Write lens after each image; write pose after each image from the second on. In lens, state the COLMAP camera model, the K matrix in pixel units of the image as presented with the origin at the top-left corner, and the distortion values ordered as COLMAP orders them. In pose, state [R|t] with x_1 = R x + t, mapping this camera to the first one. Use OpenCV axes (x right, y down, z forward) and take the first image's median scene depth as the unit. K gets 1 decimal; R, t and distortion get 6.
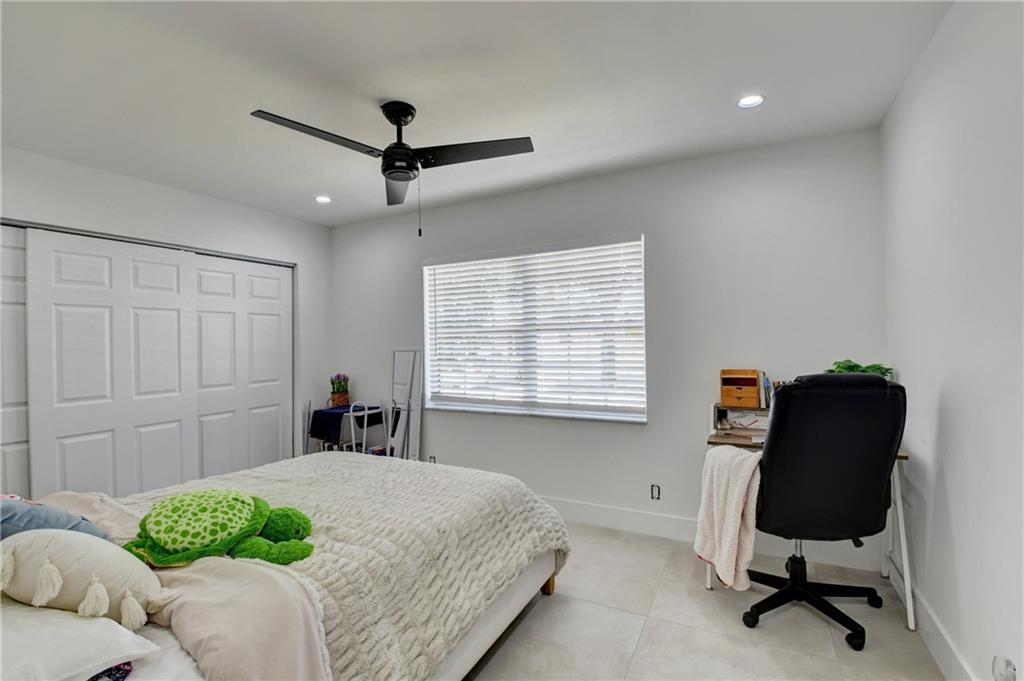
lens RADIAL K [[451.6, 0, 517.8], [0, 451.6, 340.0], [0, 0, 1]] dist [-0.006883, -0.012193]
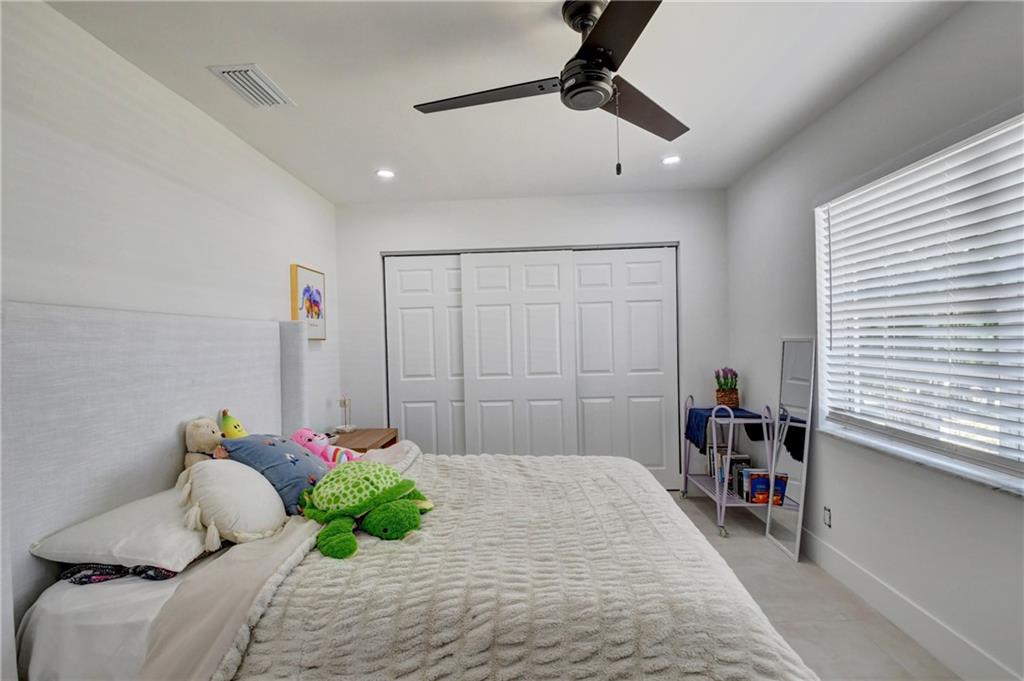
lens RADIAL K [[451.6, 0, 512.3], [0, 451.6, 345.2], [0, 0, 1]] dist [-0.006883, -0.012193]
pose [[0.411911, 0.022570, -0.910945, 0.248716], [0.019903, 0.999232, 0.033757, -0.001592], [0.911007, -0.032035, 0.411145, 0.421337]]
